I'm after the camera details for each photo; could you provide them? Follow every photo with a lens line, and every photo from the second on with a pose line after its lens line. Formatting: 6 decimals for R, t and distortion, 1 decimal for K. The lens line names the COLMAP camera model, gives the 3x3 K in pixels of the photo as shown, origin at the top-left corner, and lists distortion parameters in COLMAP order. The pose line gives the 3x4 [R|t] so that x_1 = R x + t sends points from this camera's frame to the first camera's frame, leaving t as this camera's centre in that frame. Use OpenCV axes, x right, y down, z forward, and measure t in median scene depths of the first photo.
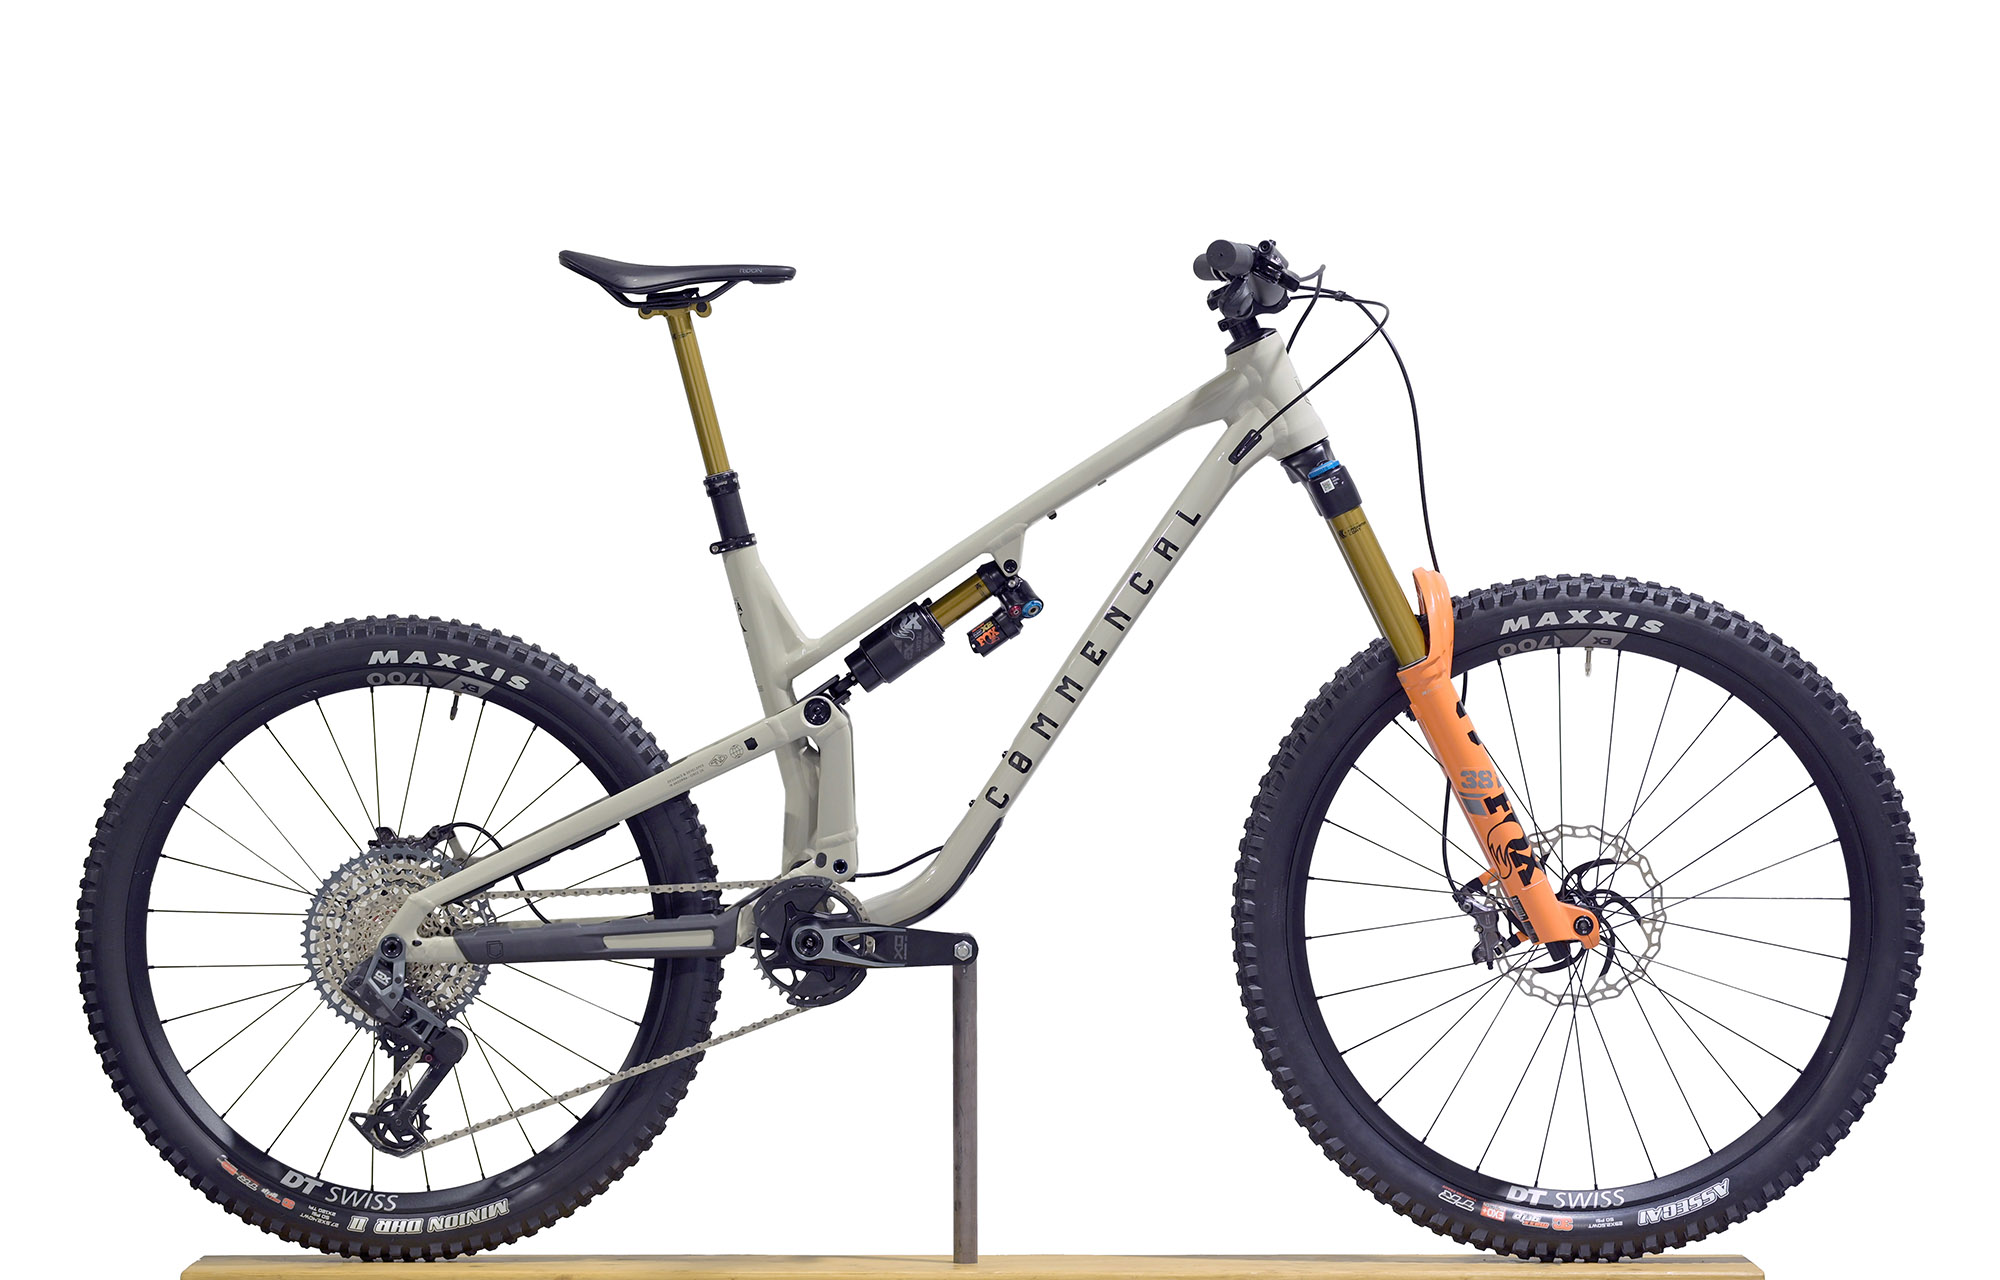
lens RADIAL K [[8078.0, 0, 998.4], [0, 8078.0, 628.0], [0, 0, 1]] dist [0.292097, 0.000000]
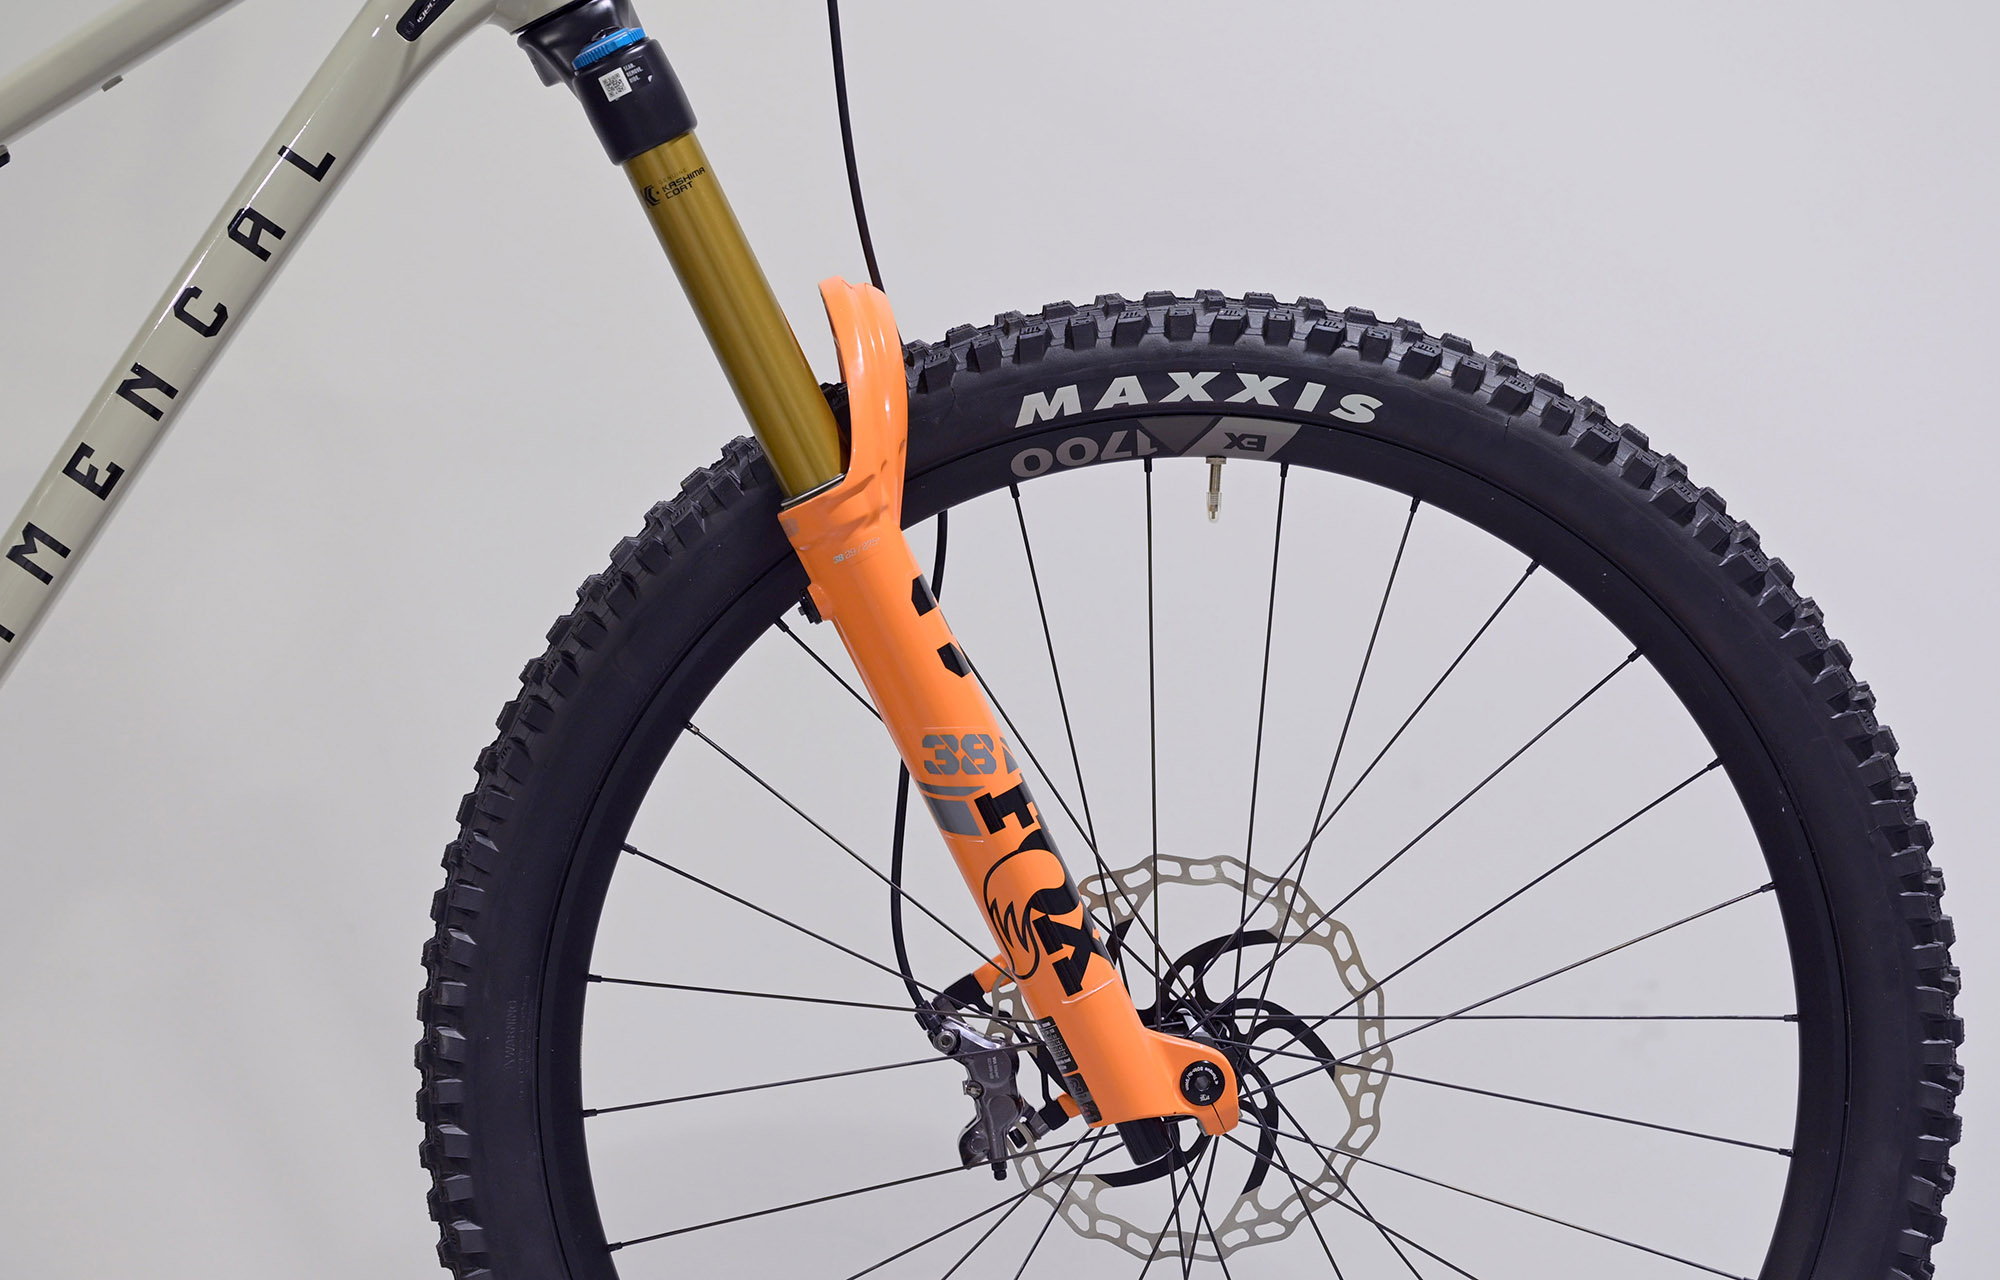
lens RADIAL K [[8078.0, 0, 1003.4], [0, 8078.0, 645.8], [0, 0, 1]] dist [0.292097, 0.000000]
pose [[0.999603, -0.002998, 0.028024, 0.048841], [0.003016, 0.999995, -0.000570, 0.013002], [-0.028022, 0.000655, 0.999607, 0.556063]]
